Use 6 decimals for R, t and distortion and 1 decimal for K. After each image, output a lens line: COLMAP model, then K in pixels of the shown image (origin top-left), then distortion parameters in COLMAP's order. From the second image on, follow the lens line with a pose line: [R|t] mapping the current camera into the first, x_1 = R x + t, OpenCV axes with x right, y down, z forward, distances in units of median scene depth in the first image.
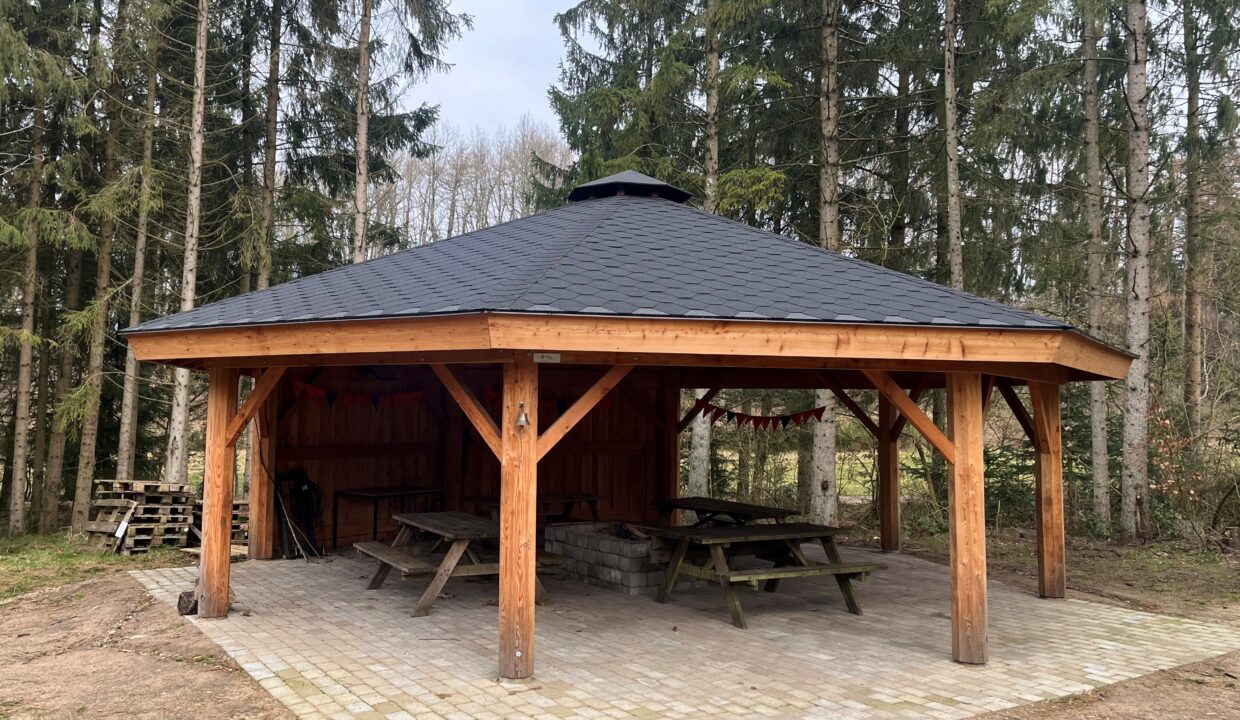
lens RADIAL K [[945.7, 0, 618.3], [0, 945.7, 362.3], [0, 0, 1]] dist [0.050682, 0.001627]
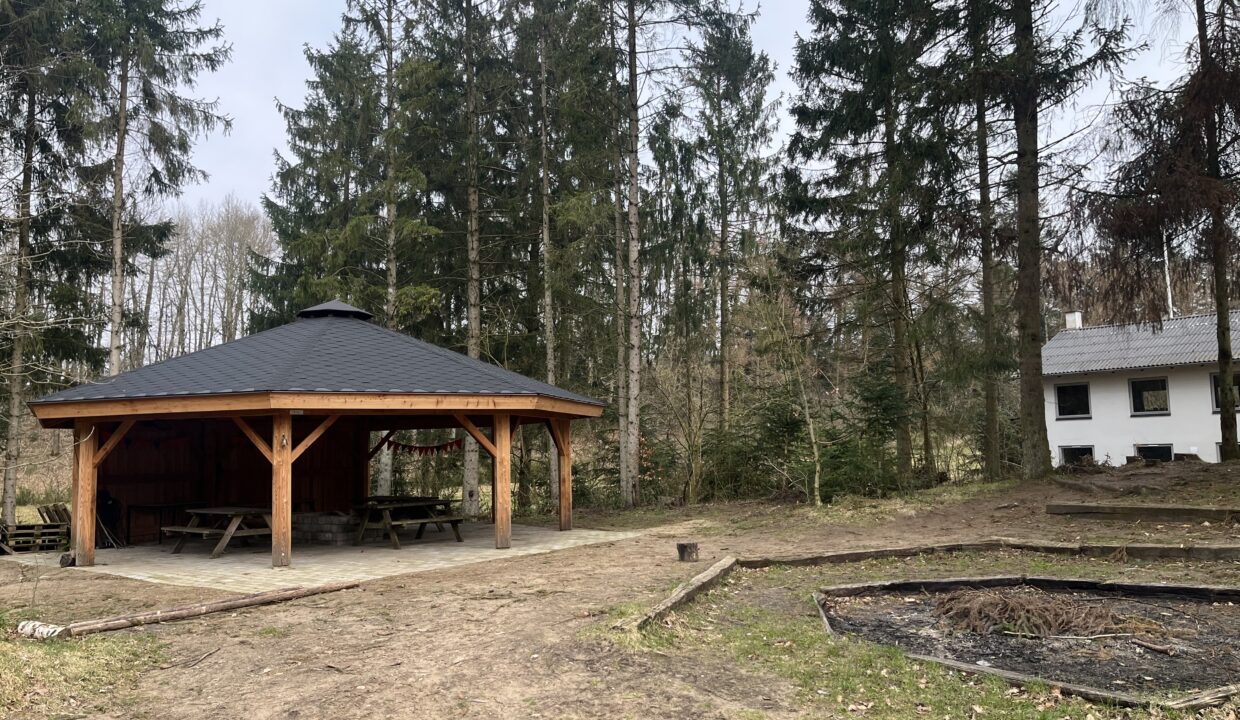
lens RADIAL K [[945.7, 0, 620.5], [0, 945.7, 358.6], [0, 0, 1]] dist [0.050682, 0.001627]
pose [[0.952063, -0.005125, 0.305860, -0.027514], [0.022936, 0.998241, -0.054669, 0.005955], [-0.305042, 0.059064, 0.950506, -0.904028]]
